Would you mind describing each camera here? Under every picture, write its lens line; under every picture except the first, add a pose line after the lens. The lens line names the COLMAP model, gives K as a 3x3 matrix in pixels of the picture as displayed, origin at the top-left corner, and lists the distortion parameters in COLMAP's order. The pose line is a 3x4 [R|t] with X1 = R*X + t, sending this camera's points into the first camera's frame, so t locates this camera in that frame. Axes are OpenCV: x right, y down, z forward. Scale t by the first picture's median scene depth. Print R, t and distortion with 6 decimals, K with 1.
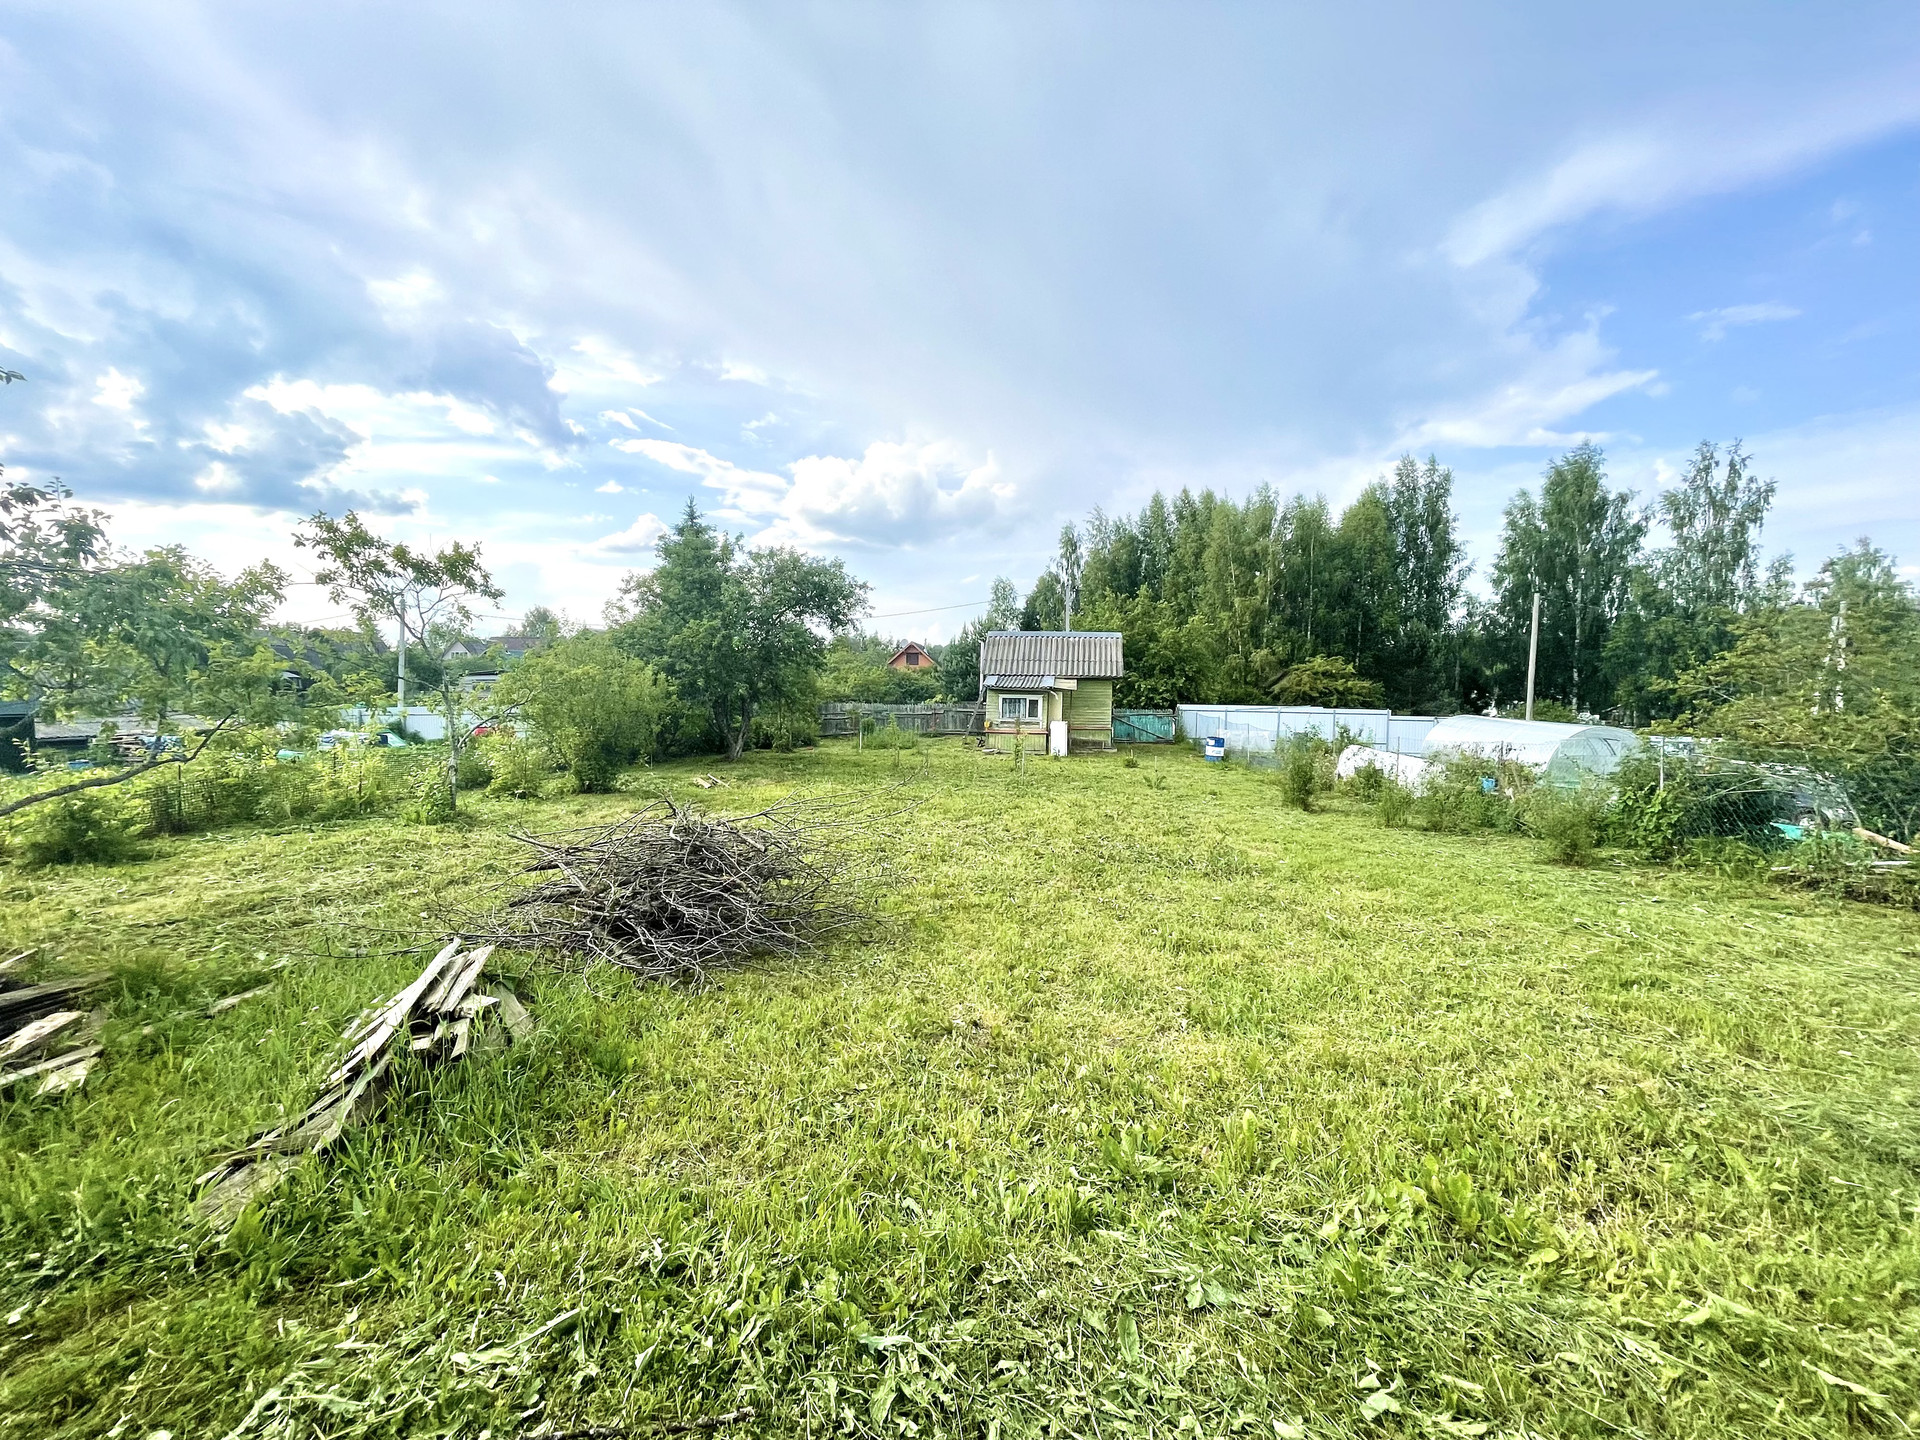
lens RADIAL K [[769.0, 0, 967.7], [0, 769.0, 717.1], [0, 0, 1]] dist [0.009210, 0.000376]
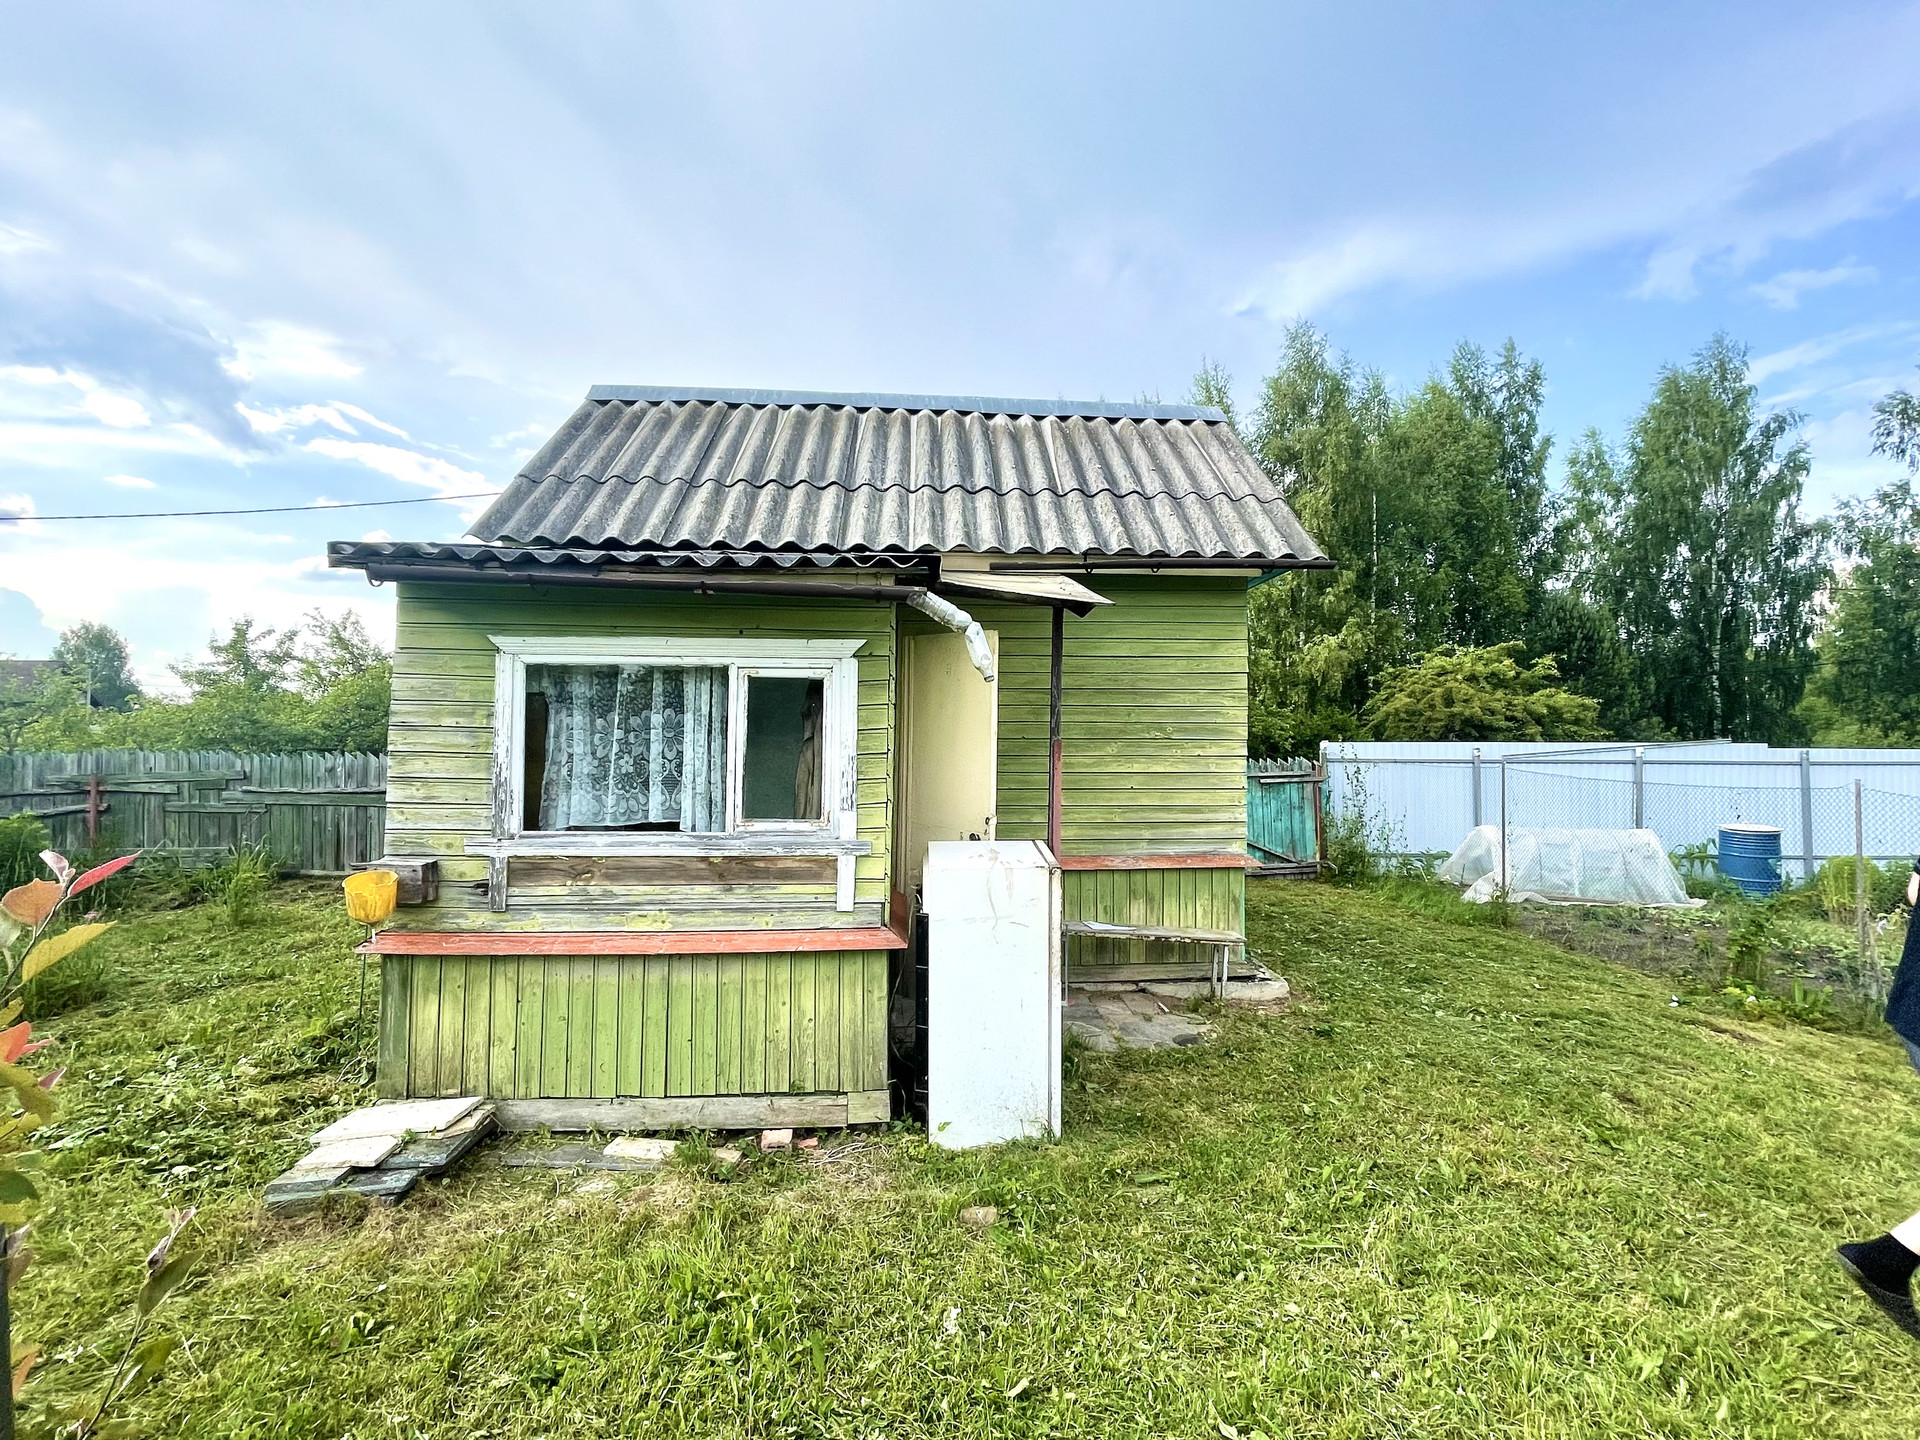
lens RADIAL K [[882.9, 0, 960.0], [0, 882.9, 720.0], [0, 0, 1]] dist [0.001435, 0.000178]
pose [[0.981139, -0.008024, 0.193137, 0.055247], [0.021812, 0.997352, -0.069373, -0.003384], [-0.192069, 0.072277, 0.978716, 0.552316]]
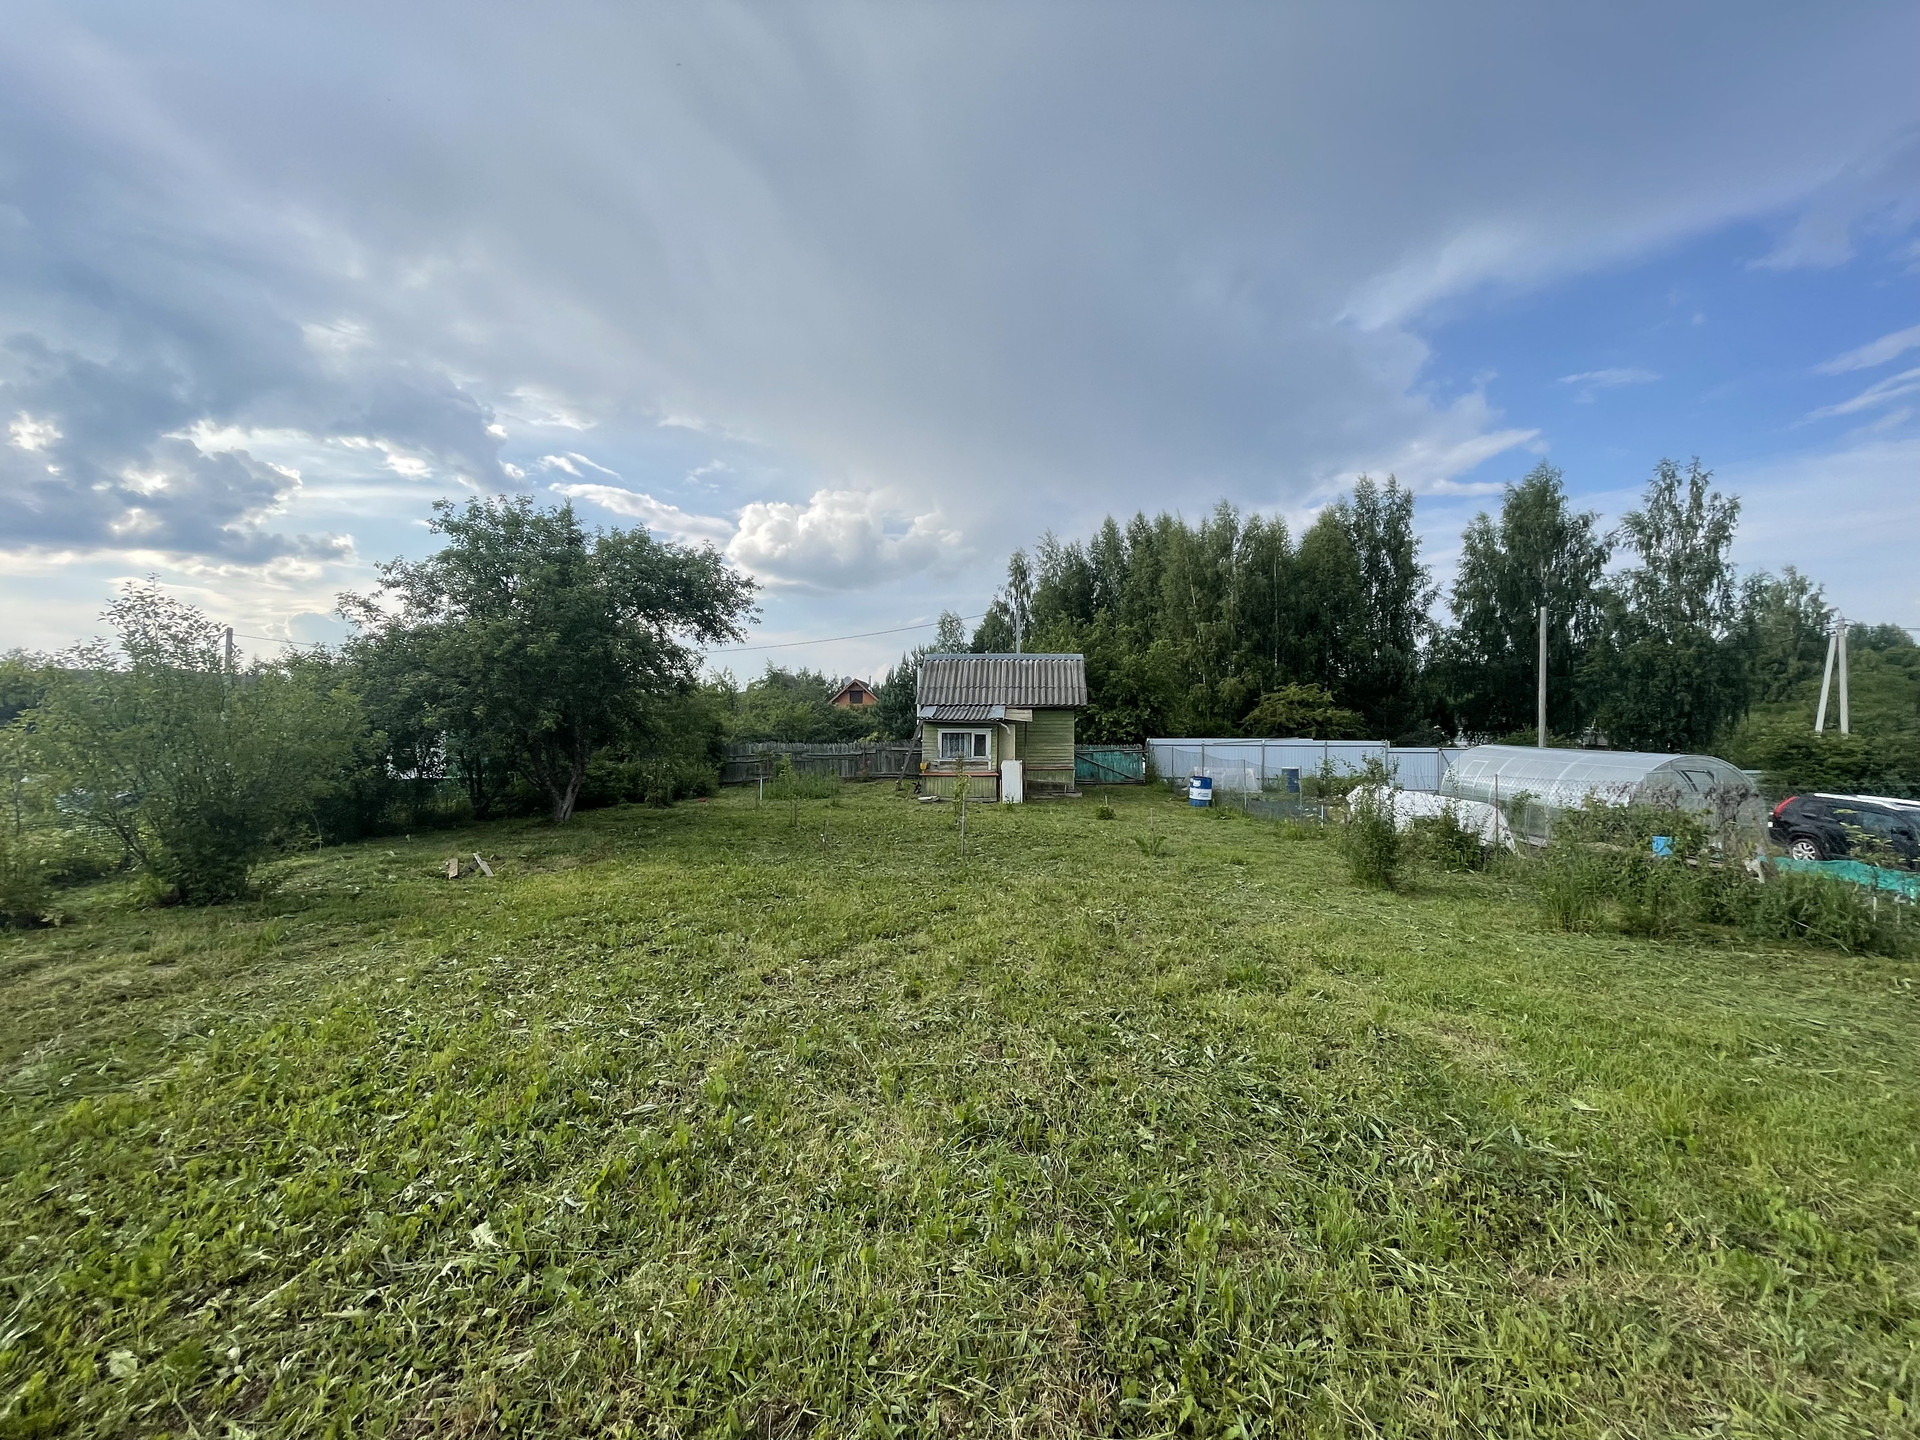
lens RADIAL K [[769.0, 0, 967.7], [0, 769.0, 717.1], [0, 0, 1]] dist [0.009210, 0.000376]
pose [[0.997858, -0.013982, 0.063902, 0.013090], [0.017262, 0.998546, -0.051067, 0.000220], [-0.063095, 0.052061, 0.996649, 0.119822]]
